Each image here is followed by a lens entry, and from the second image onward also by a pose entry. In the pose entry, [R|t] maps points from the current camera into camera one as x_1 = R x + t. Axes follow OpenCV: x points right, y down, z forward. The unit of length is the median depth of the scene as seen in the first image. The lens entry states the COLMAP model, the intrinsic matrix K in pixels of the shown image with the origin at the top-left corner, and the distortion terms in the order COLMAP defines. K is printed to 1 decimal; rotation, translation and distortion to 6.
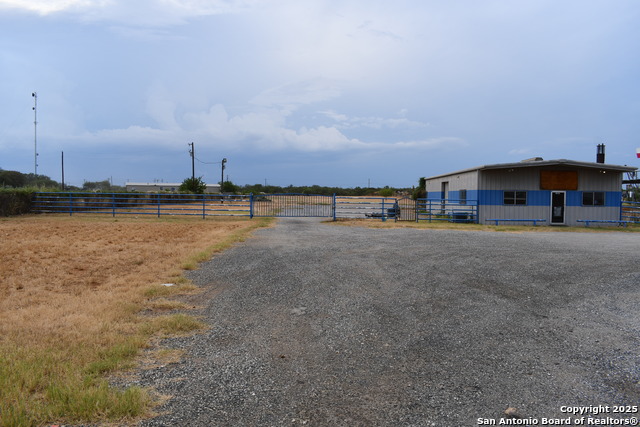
lens RADIAL K [[498.5, 0, 320.0], [0, 498.5, 213.5], [0, 0, 1]] dist [-0.096815, 0.015455]
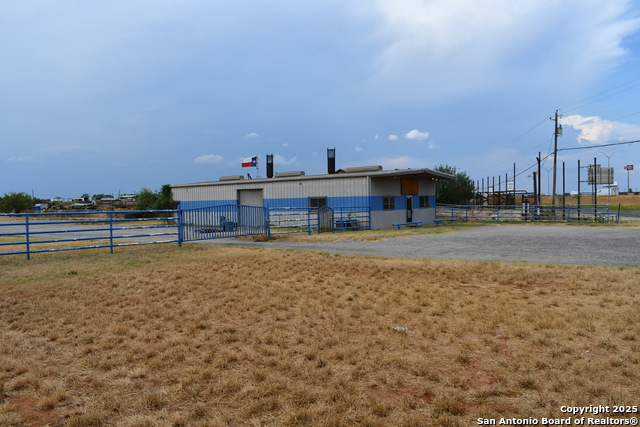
lens RADIAL K [[498.5, 0, 320.0], [0, 498.5, 213.5], [0, 0, 1]] dist [-0.096815, 0.015455]
pose [[0.588406, -0.041153, 0.807518, -0.553073], [0.055737, 0.998393, 0.010268, -0.027677], [-0.806642, 0.038967, 0.589754, 0.465888]]
